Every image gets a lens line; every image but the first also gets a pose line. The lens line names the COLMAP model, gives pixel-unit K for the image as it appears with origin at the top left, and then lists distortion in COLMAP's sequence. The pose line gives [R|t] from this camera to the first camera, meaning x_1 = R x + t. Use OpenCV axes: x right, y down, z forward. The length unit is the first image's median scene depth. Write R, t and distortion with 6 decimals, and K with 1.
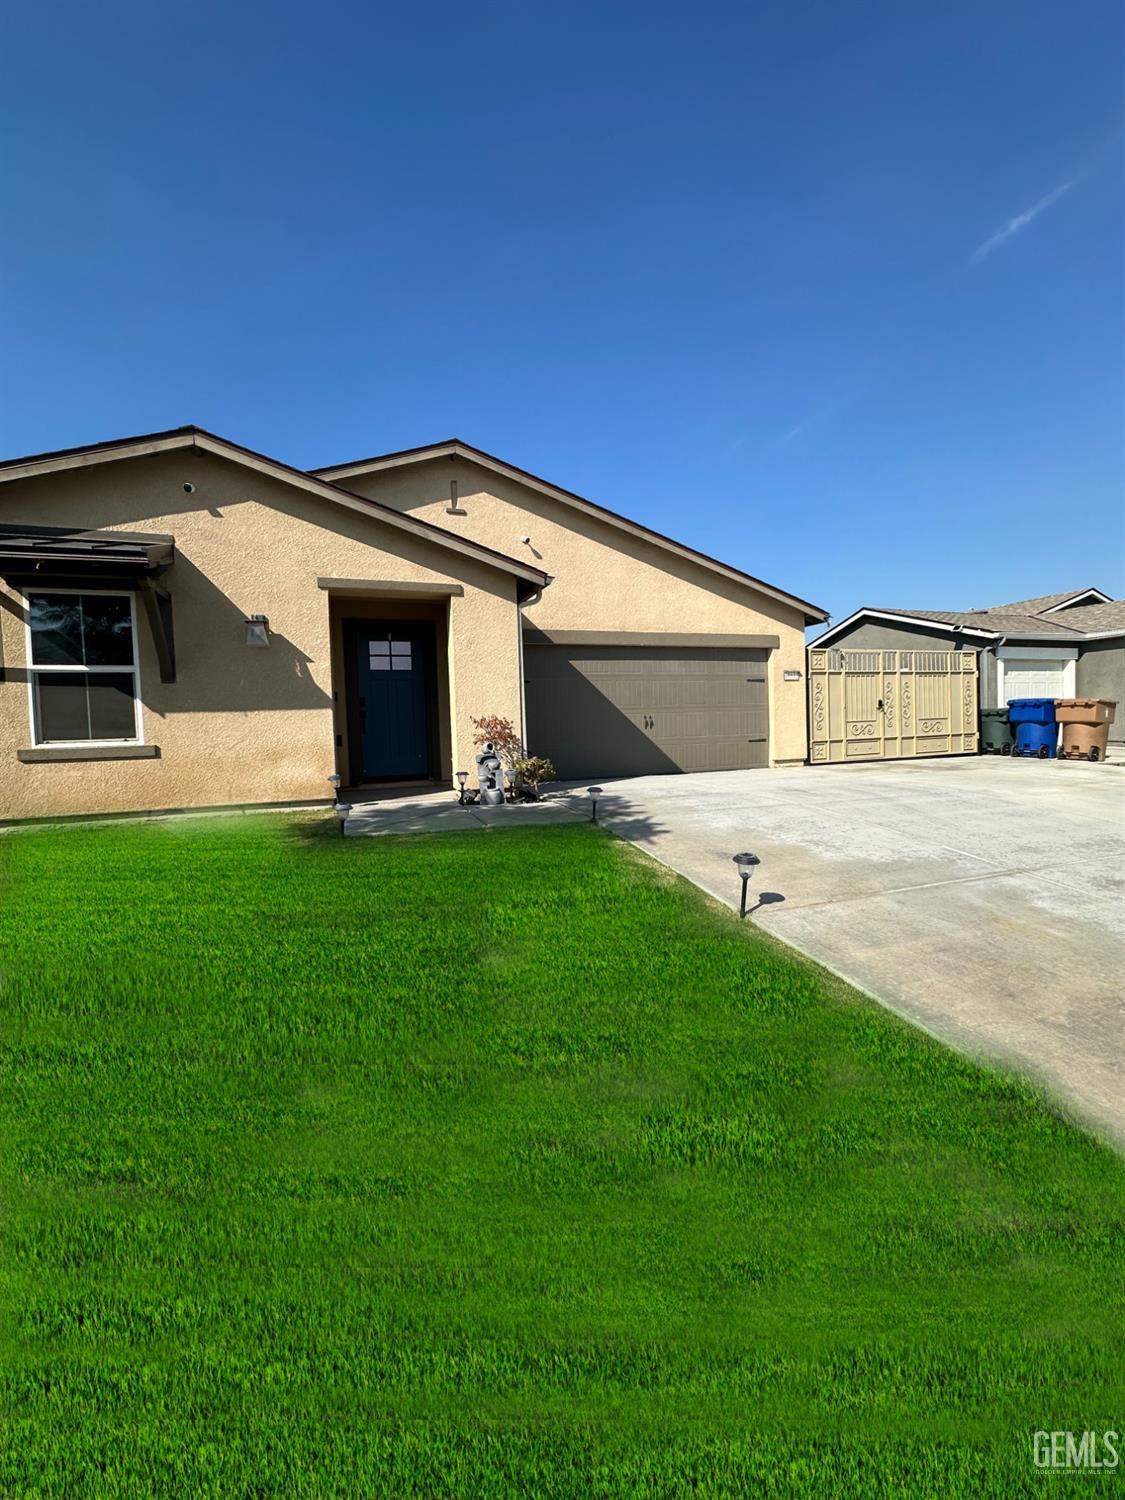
lens RADIAL K [[600.6, 0, 565.0], [0, 600.6, 749.2], [0, 0, 1]] dist [-0.009734, 0.002764]
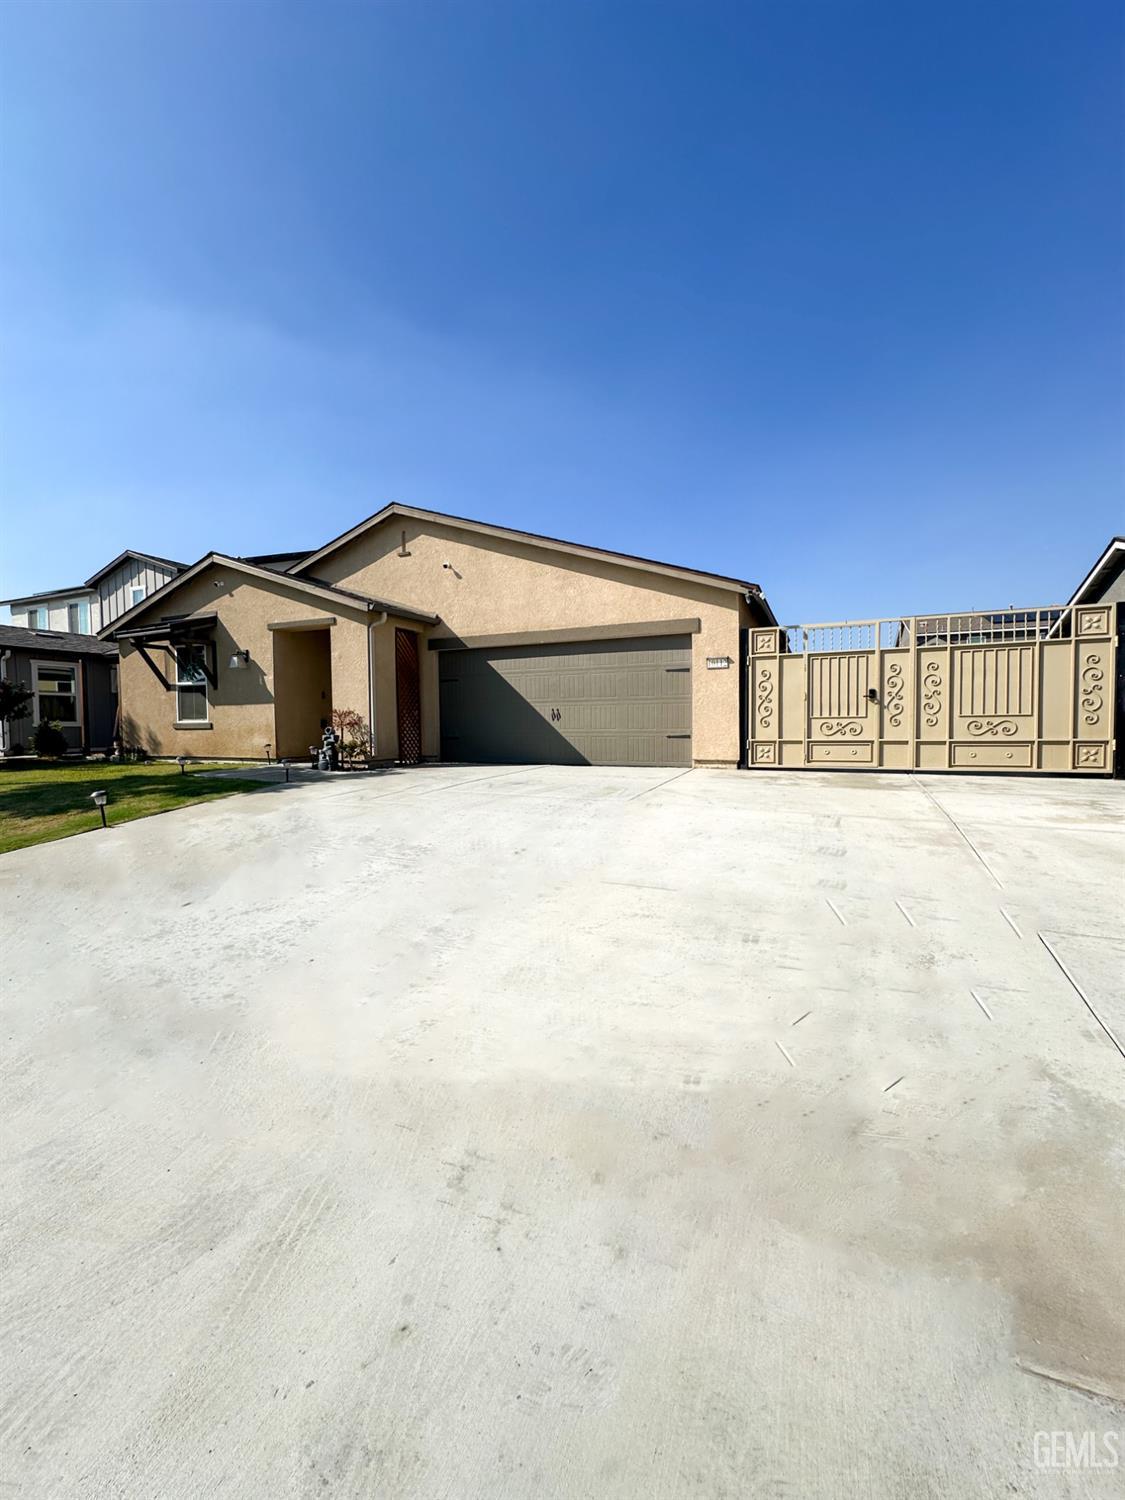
lens RADIAL K [[600.6, 0, 567.4], [0, 600.6, 746.4], [0, 0, 1]] dist [-0.009734, 0.002764]
pose [[0.725412, 0.052795, -0.686288, 0.893089], [-0.039338, 0.998604, 0.035240, -0.026691], [0.687190, 0.001434, 0.726476, 0.245771]]
